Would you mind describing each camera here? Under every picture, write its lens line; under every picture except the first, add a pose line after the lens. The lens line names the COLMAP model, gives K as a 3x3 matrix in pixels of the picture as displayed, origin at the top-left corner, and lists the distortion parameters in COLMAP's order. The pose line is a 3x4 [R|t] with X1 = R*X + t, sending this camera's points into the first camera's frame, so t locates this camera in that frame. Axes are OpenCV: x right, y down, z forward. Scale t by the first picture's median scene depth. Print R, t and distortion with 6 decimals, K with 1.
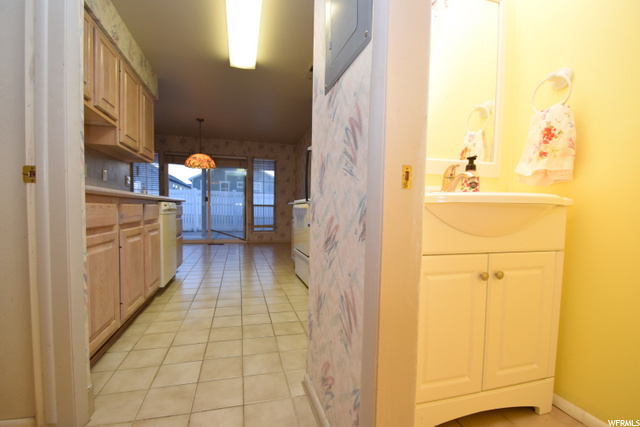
lens RADIAL K [[285.5, 0, 319.0], [0, 285.5, 223.7], [0, 0, 1]] dist [-0.000299, -0.000375]
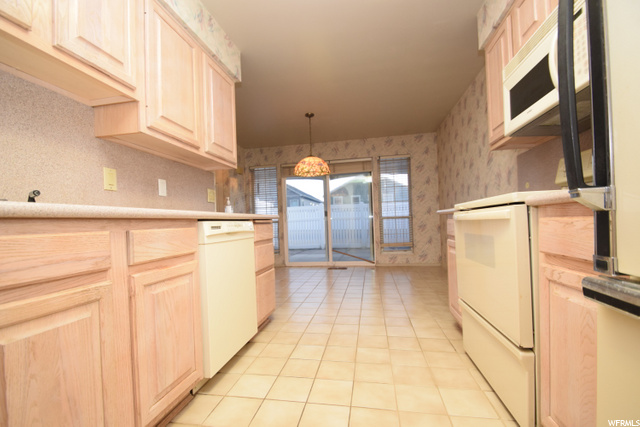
lens RADIAL K [[285.5, 0, 319.0], [0, 285.5, 223.7], [0, 0, 1]] dist [-0.000299, -0.000375]
pose [[0.896035, -0.046825, -0.441507, -0.043017], [0.027257, 0.998349, -0.050564, -0.015313], [0.443145, 0.033273, 0.895832, 0.240473]]
